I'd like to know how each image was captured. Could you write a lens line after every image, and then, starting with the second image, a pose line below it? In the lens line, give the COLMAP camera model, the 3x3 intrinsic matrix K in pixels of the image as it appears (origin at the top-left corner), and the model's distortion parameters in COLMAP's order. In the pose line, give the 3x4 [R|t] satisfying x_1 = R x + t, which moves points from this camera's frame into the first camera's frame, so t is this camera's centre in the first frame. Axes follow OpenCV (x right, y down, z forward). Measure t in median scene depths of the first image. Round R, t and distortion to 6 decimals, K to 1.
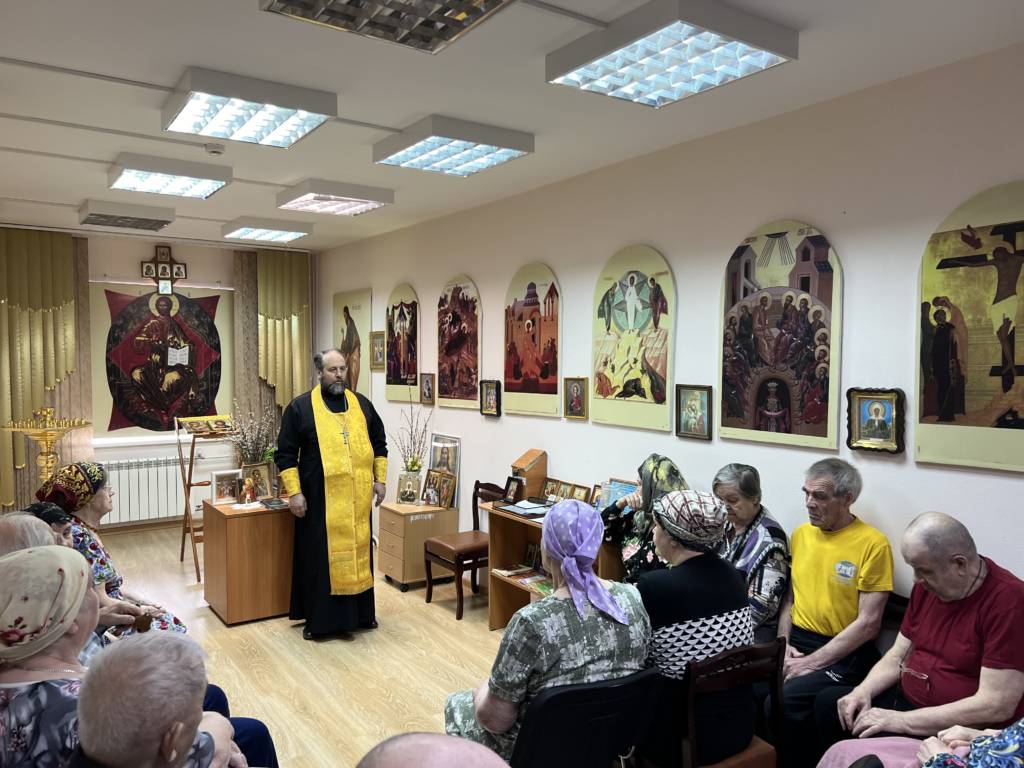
lens RADIAL K [[781.0, 0, 506.3], [0, 781.0, 380.5], [0, 0, 1]] dist [0.045633, -0.053201]
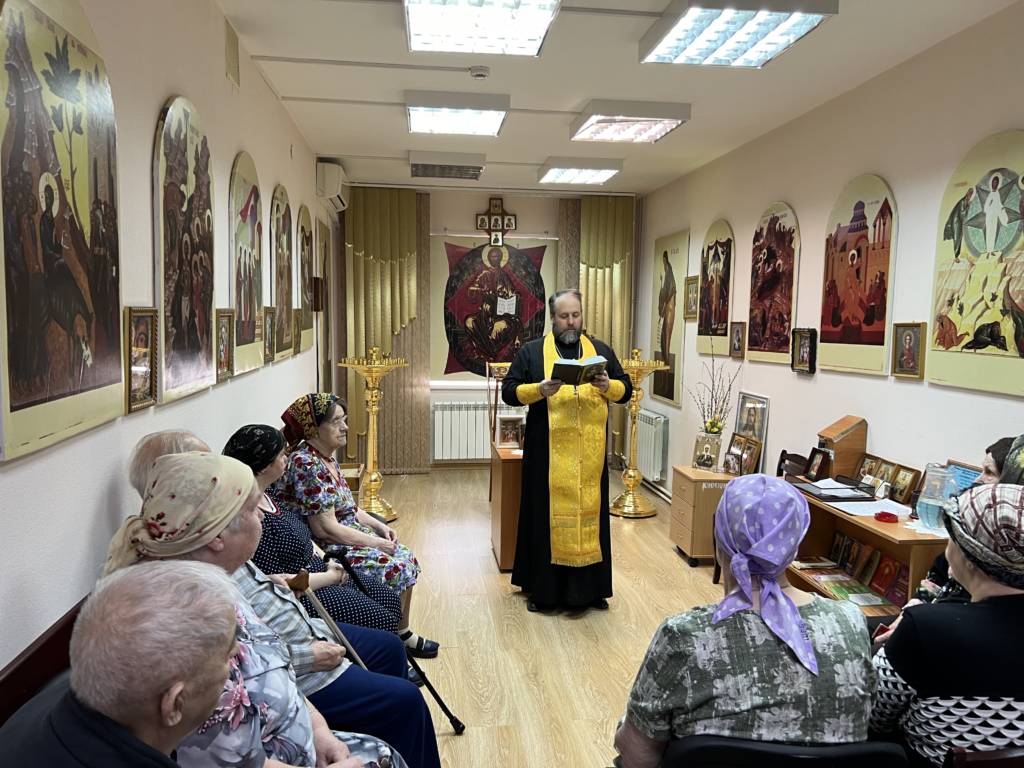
lens RADIAL K [[781.0, 0, 497.0], [0, 781.0, 379.6], [0, 0, 1]] dist [0.045633, -0.053201]
pose [[0.881819, 0.049674, -0.468965, 0.101407], [-0.028853, 0.998257, 0.051485, 0.024007], [0.470705, -0.031869, 0.881715, 0.151327]]
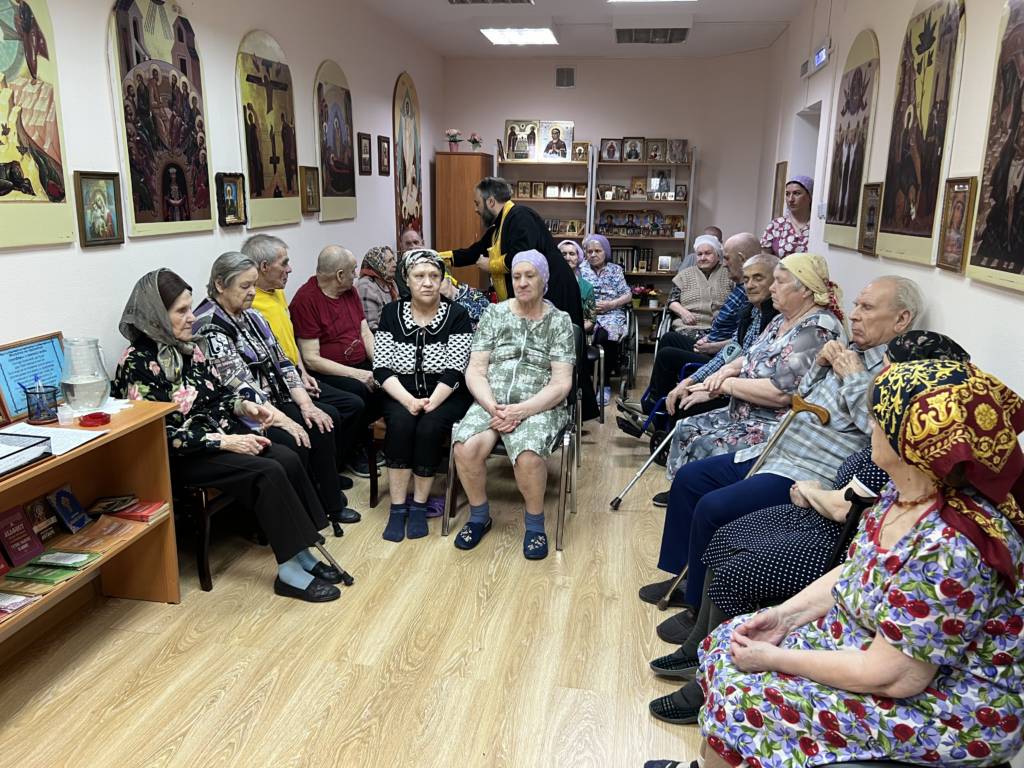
lens RADIAL K [[781.0, 0, 513.2], [0, 781.0, 379.5], [0, 0, 1]] dist [0.045633, -0.053201]
pose [[-0.732597, -0.175261, 0.657712, -0.497699], [0.002429, 0.965603, 0.260011, 0.002186], [-0.680659, 0.192081, -0.706971, 1.127759]]
